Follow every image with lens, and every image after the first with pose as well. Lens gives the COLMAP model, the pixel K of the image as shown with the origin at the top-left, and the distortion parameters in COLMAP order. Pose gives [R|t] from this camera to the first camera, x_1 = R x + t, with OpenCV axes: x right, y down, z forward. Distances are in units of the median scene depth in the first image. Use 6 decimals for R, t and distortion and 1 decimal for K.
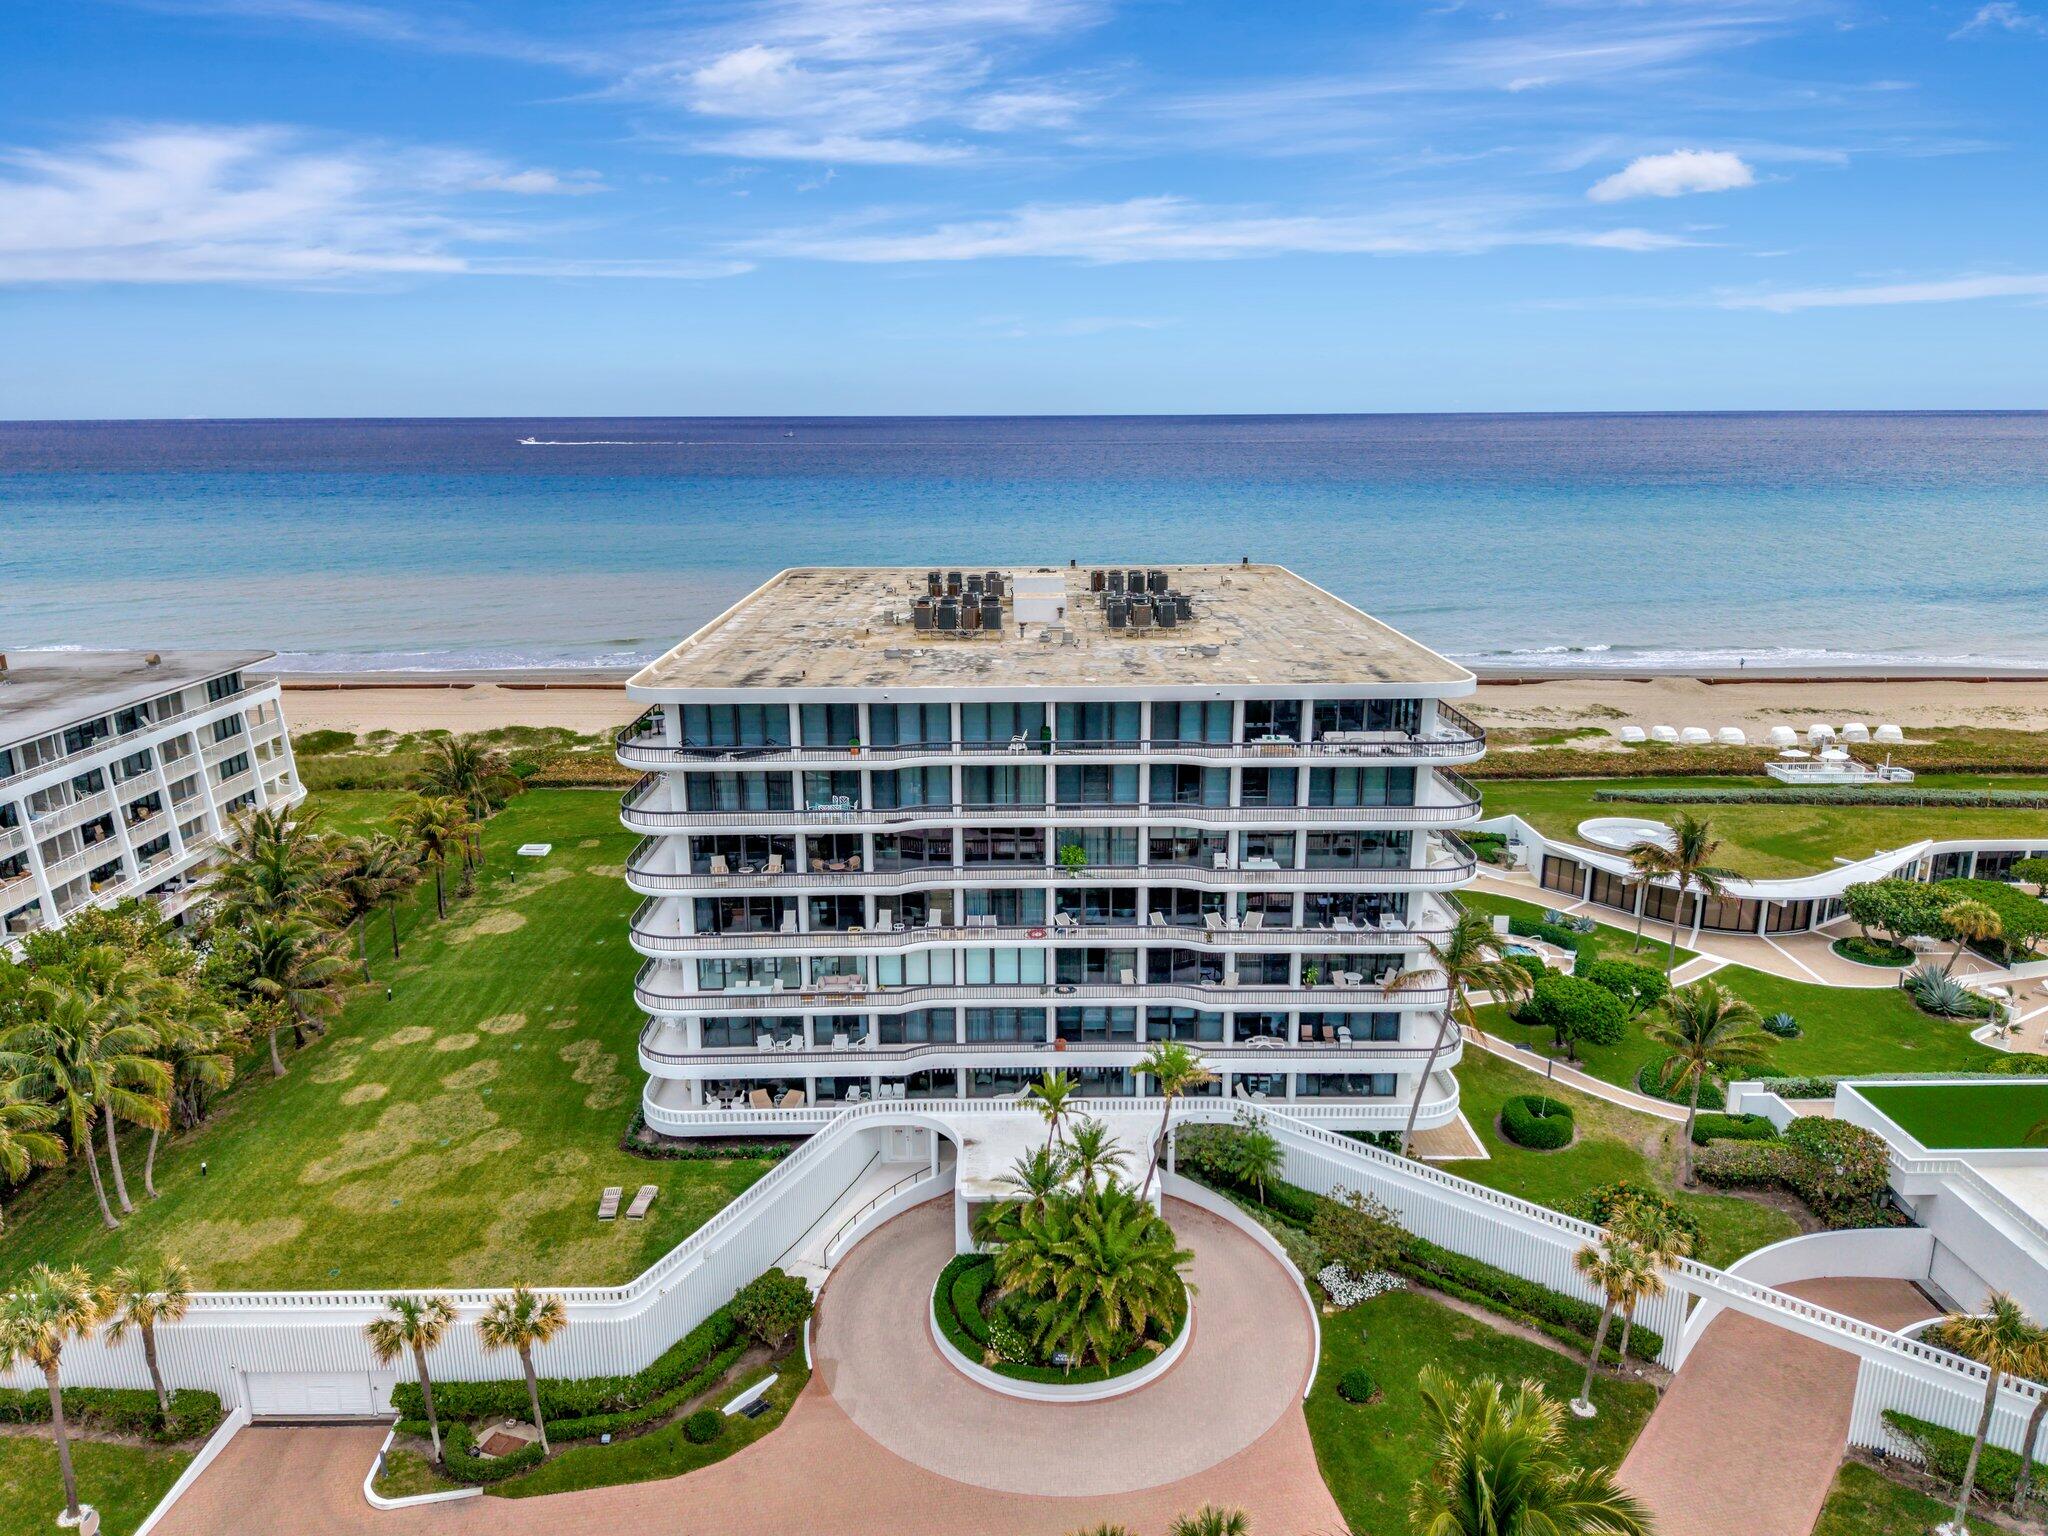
lens RADIAL K [[1418.2, 0, 1027.3], [0, 1418.2, 778.8], [0, 0, 1]] dist [0.026121, -0.016801]
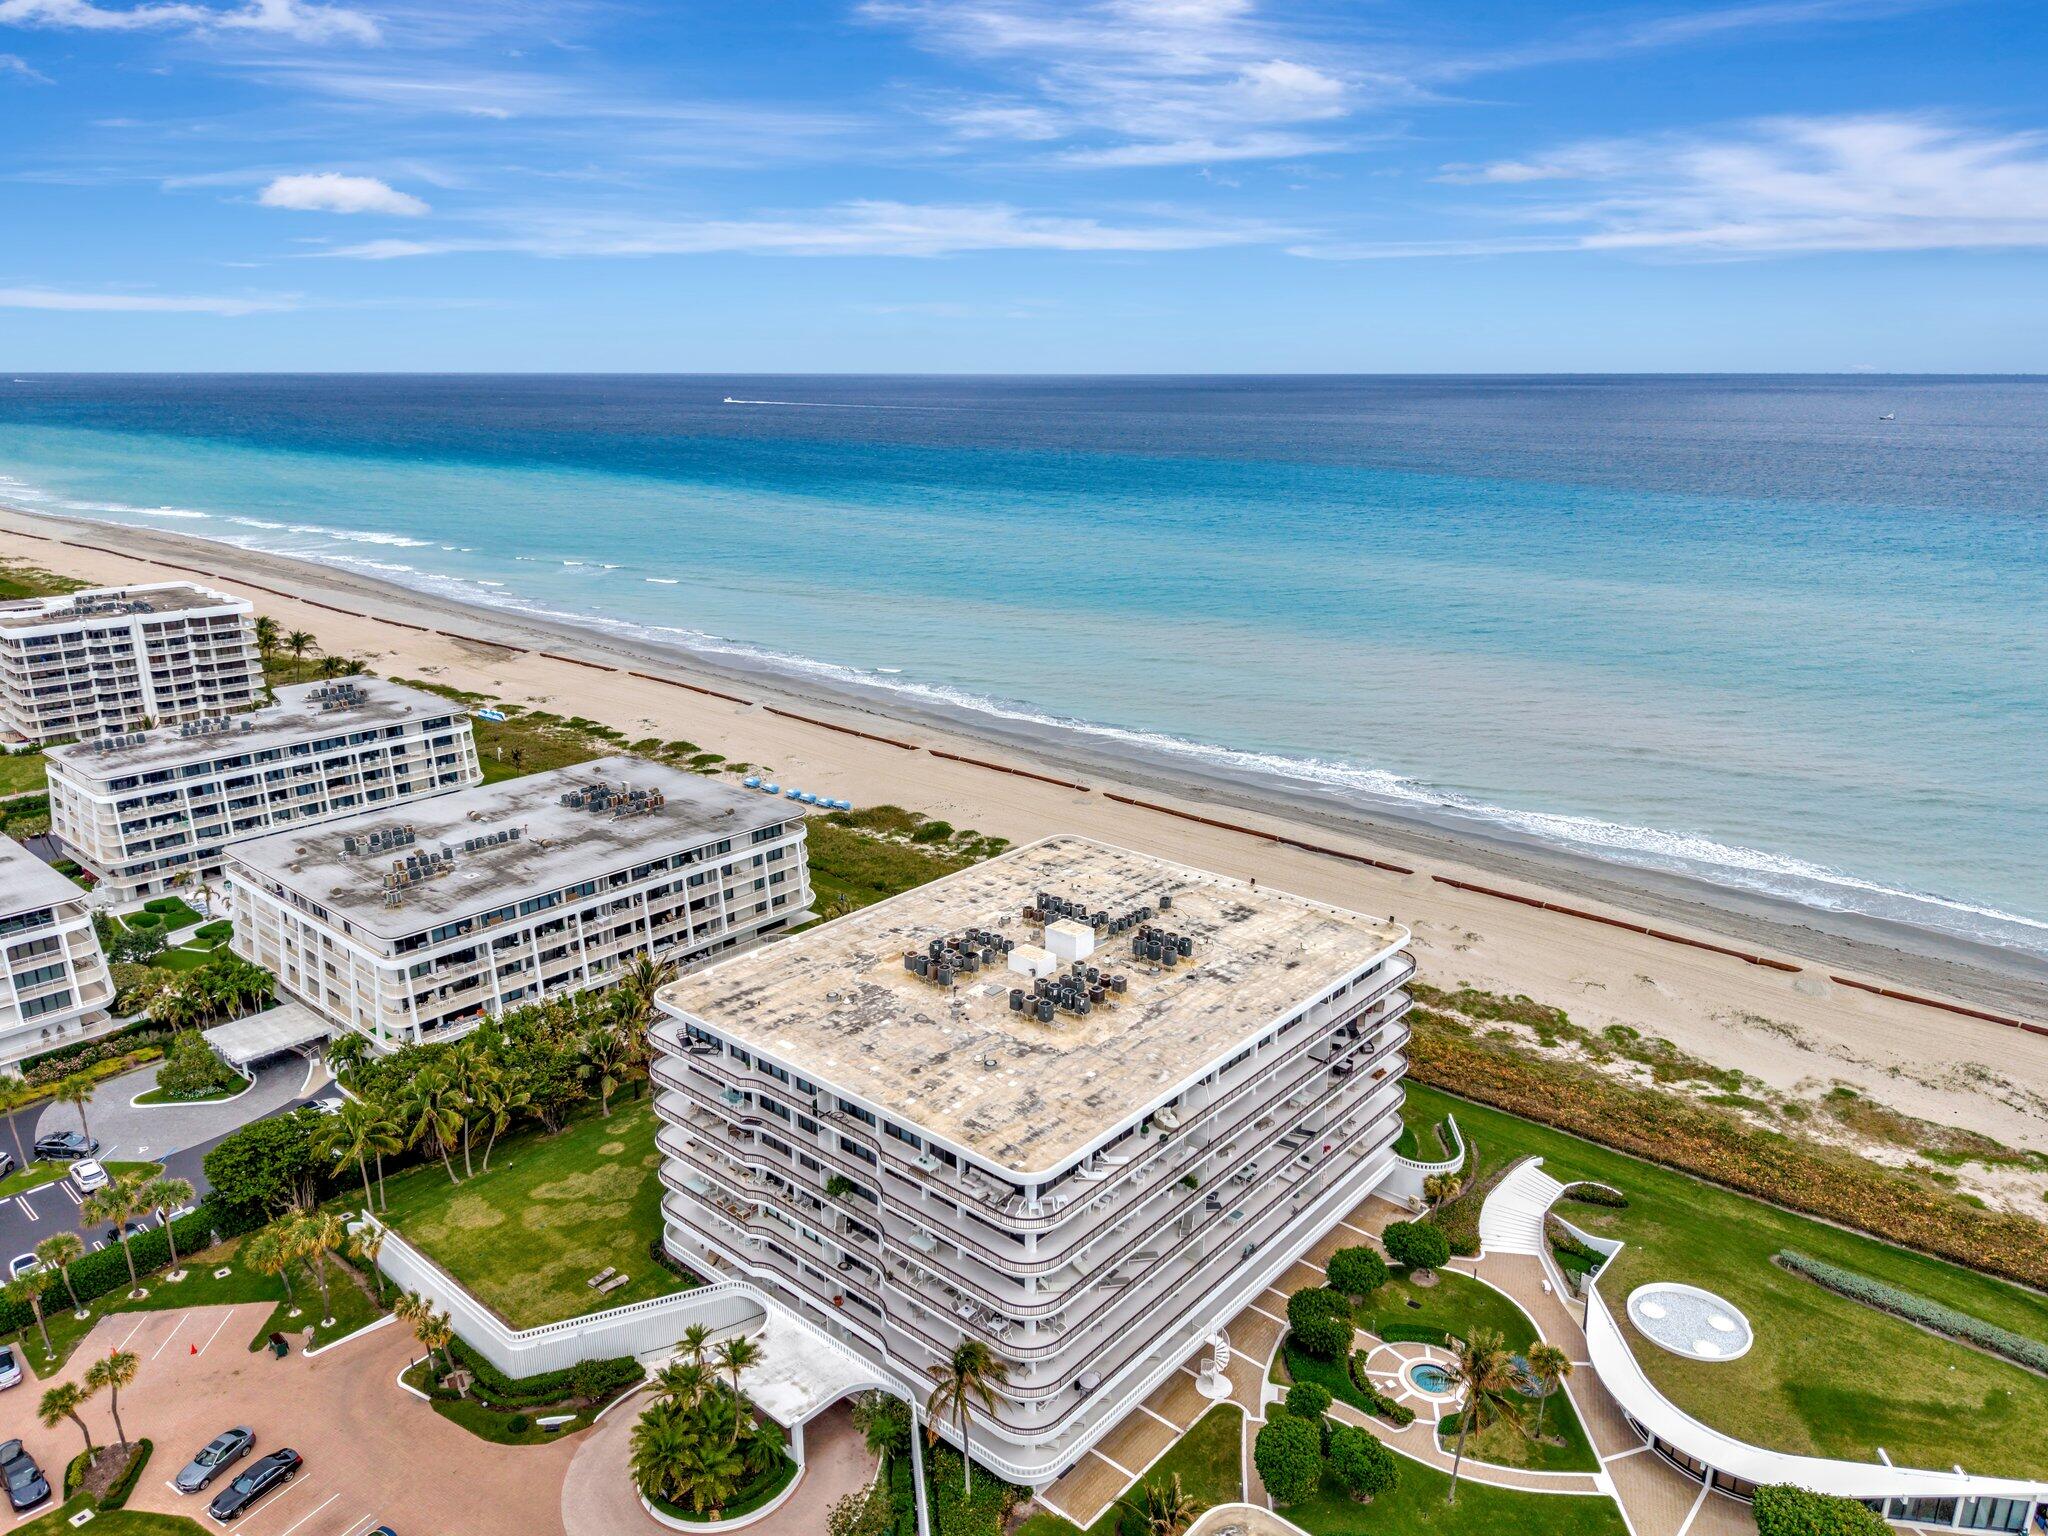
lens RADIAL K [[1418.2, 0, 1008.0], [0, 1418.2, 775.4], [0, 0, 1]] dist [0.026121, -0.016801]
pose [[0.737937, 0.192446, -0.646849, 1.032942], [-0.167249, 0.980730, 0.100978, -0.537964], [0.653817, 0.033669, 0.755903, -0.016130]]
